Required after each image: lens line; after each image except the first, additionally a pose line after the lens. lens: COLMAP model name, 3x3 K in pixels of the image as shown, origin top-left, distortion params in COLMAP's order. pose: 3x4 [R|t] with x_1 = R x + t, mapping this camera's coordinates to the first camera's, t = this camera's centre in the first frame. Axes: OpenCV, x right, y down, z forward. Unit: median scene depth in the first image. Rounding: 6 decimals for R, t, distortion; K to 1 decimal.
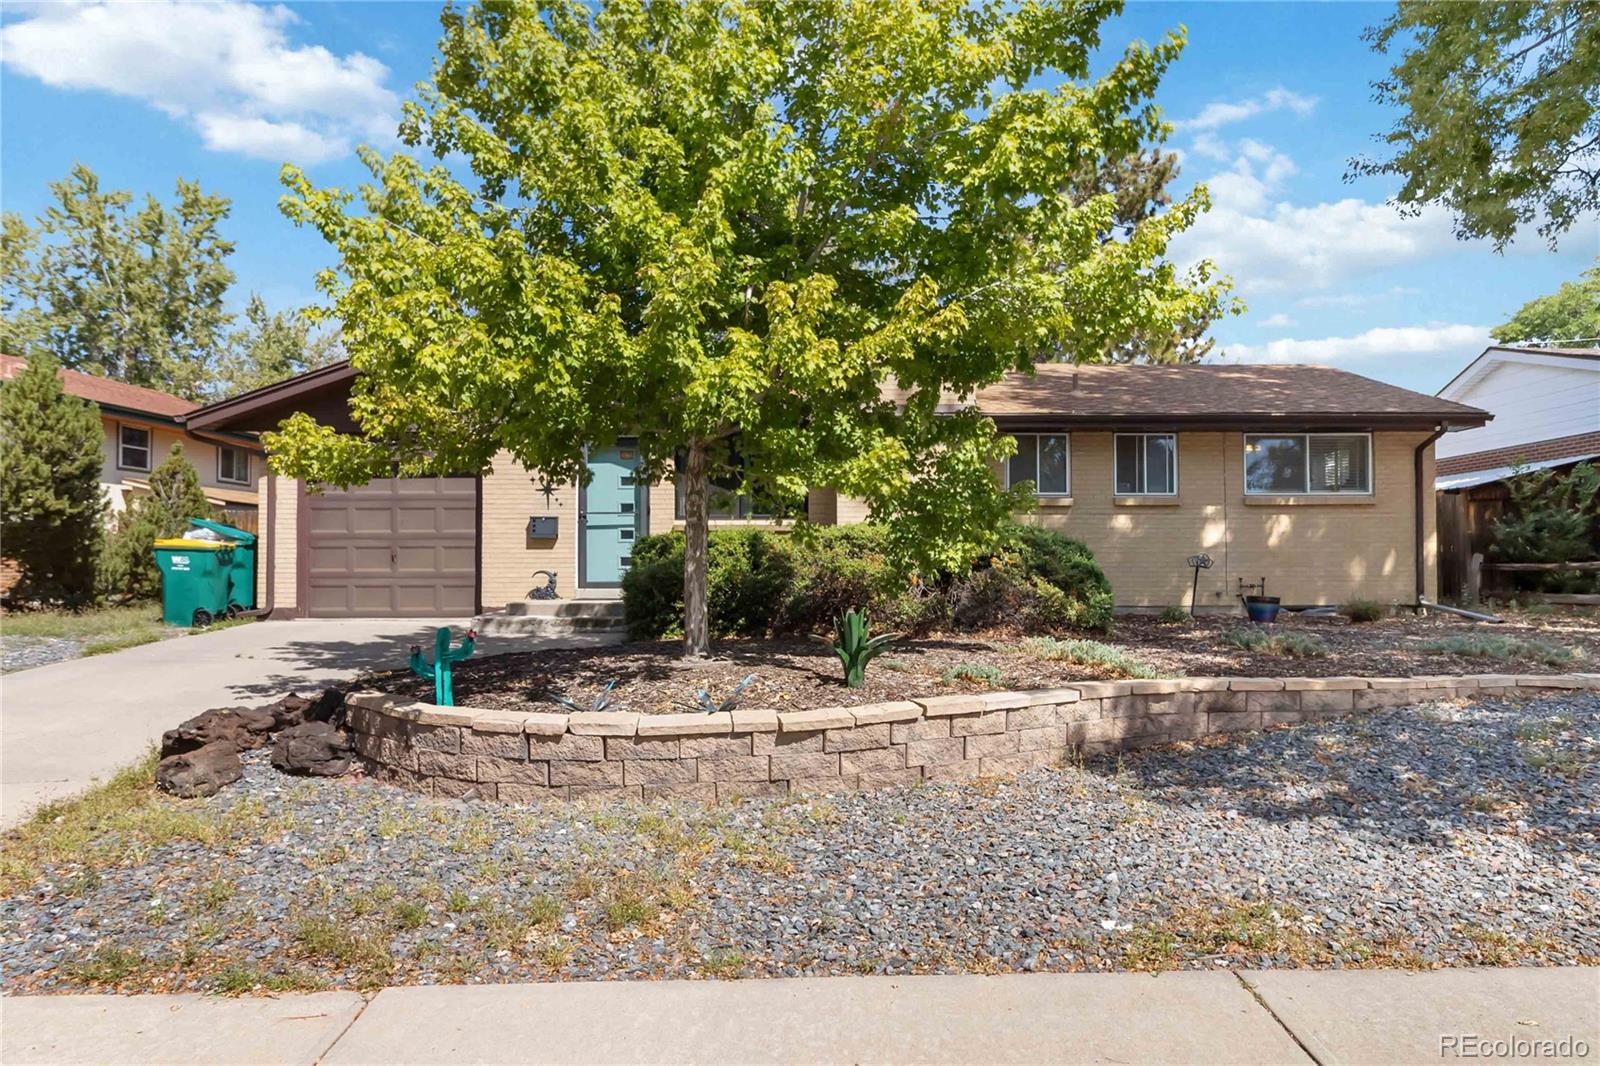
lens RADIAL K [[677.2, 0, 799.7], [0, 677.2, 533.9], [0, 0, 1]] dist [0.000973, 0.000021]
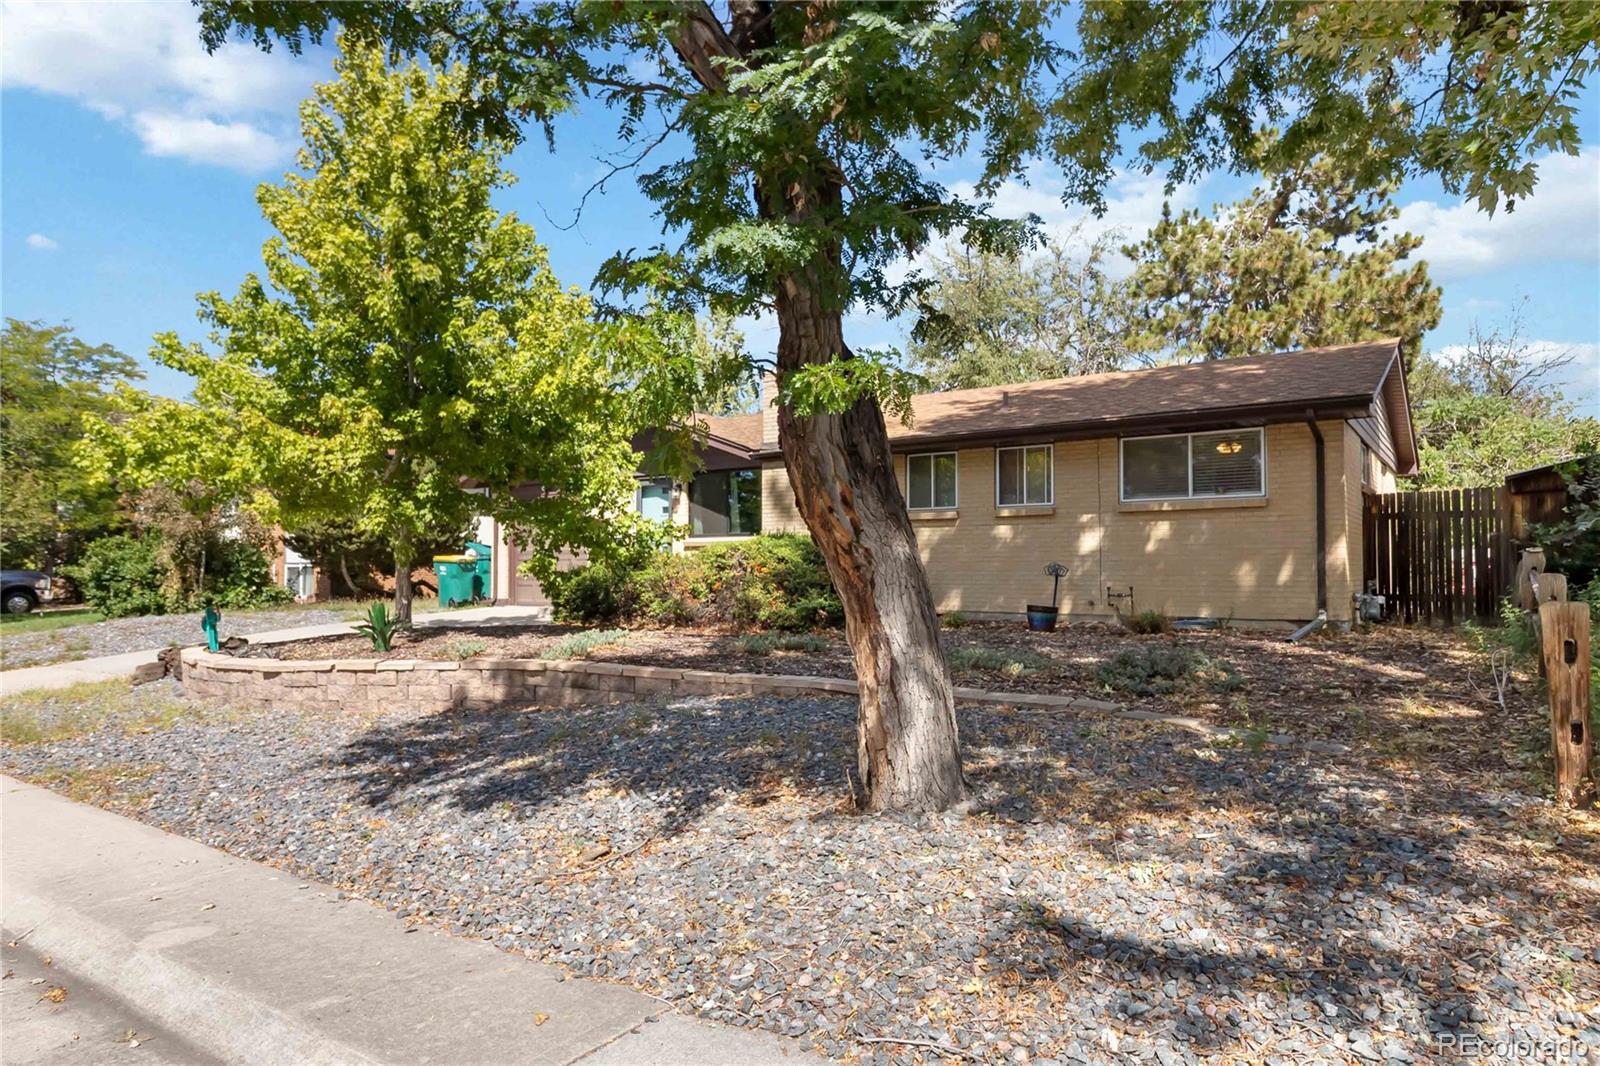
lens RADIAL K [[583.7, 0, 801.3], [0, 583.7, 540.8], [0, 0, 1]] dist [0.002286, 0.000071]
pose [[0.917725, -0.020172, -0.396705, 0.573317], [0.019680, 0.999792, -0.005312, -0.005301], [0.396729, -0.002932, 0.917931, 0.044537]]
